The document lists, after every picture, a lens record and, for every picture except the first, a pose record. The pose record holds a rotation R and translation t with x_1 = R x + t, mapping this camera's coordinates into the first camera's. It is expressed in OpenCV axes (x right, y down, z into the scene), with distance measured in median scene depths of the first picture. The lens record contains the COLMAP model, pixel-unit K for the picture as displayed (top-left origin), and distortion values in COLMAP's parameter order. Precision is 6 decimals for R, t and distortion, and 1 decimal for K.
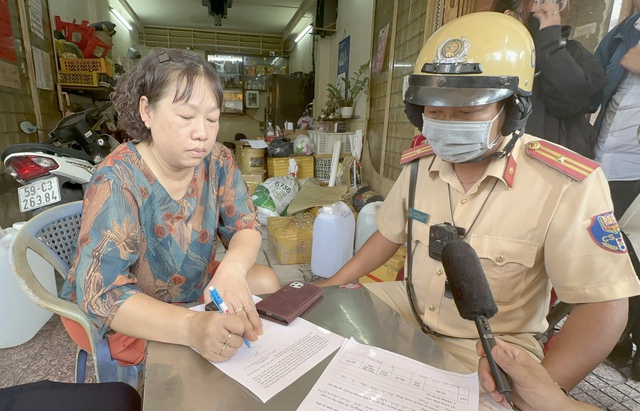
lens RADIAL K [[376.9, 0, 318.7], [0, 376.9, 207.0], [0, 0, 1]] dist [-0.006773, 0.000403]
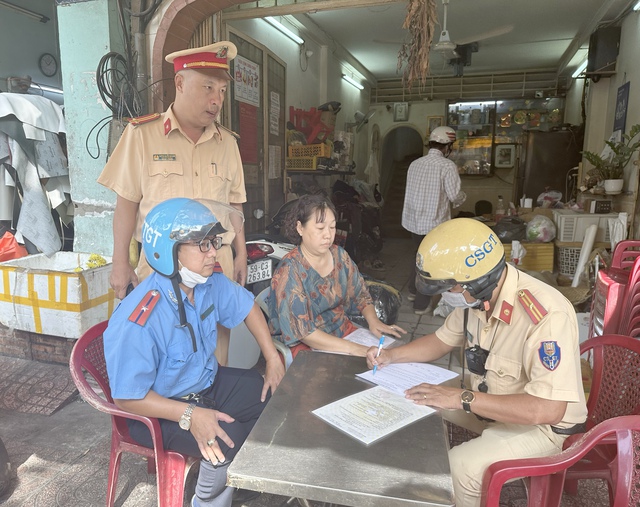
lens RADIAL K [[497.6, 0, 320.0], [0, 497.6, 252.7], [0, 0, 1]] dist [-0.004580, -0.001914]
pose [[0.865162, 0.075626, -0.495758, 0.073060], [-0.116887, 0.991746, -0.052696, -0.007433], [0.487681, 0.103538, 0.866860, -0.100886]]
